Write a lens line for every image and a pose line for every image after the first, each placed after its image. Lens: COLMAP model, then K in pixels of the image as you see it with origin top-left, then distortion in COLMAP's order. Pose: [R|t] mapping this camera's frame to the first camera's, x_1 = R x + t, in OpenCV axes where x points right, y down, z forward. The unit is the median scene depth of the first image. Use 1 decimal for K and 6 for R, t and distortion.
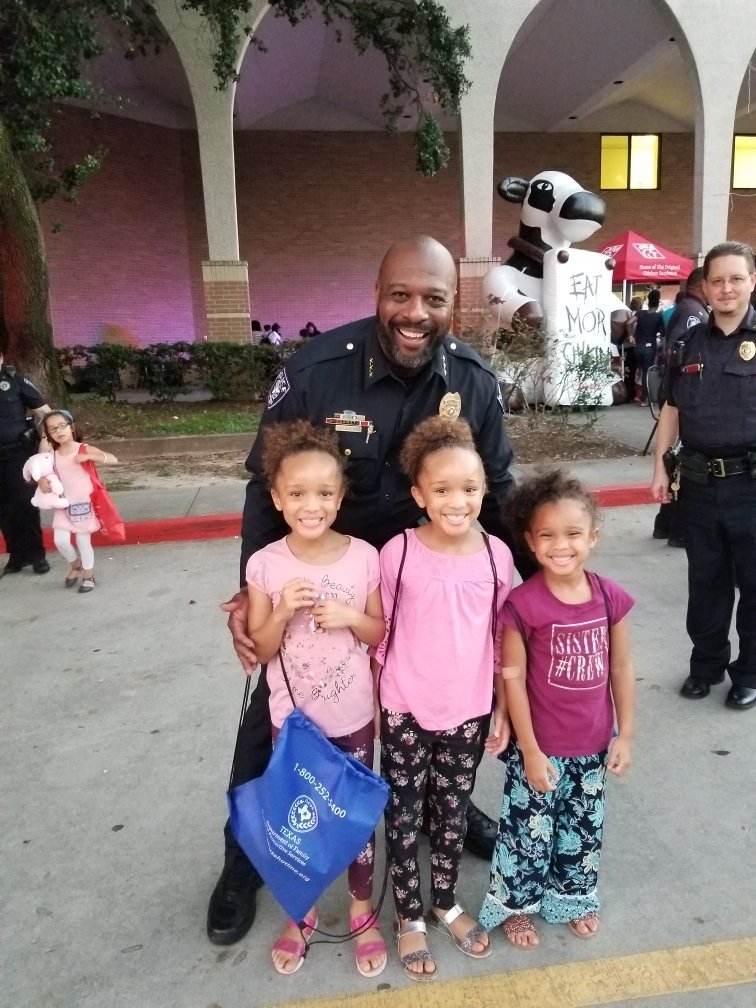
lens RADIAL K [[819.6, 0, 375.9], [0, 819.6, 503.1], [0, 0, 1]] dist [0.015686, 0.002156]
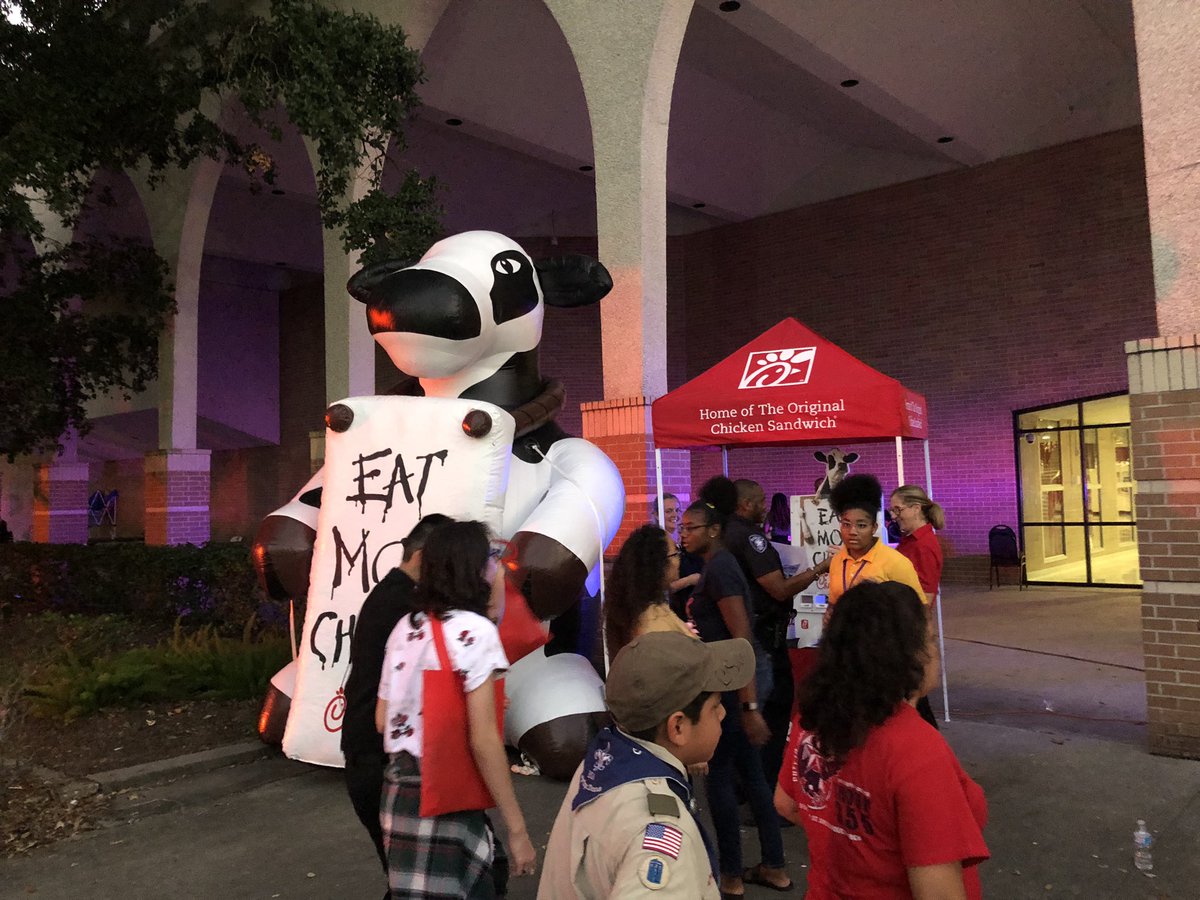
lens RADIAL K [[975.7, 0, 600.2], [0, 975.7, 446.7], [0, 0, 1]] dist [0.015686, 0.002156]
pose [[0.648389, -0.022791, -0.760968, 0.700351], [-0.138566, 0.979323, -0.147397, -0.221009], [0.748593, 0.201015, 0.631824, 0.756803]]
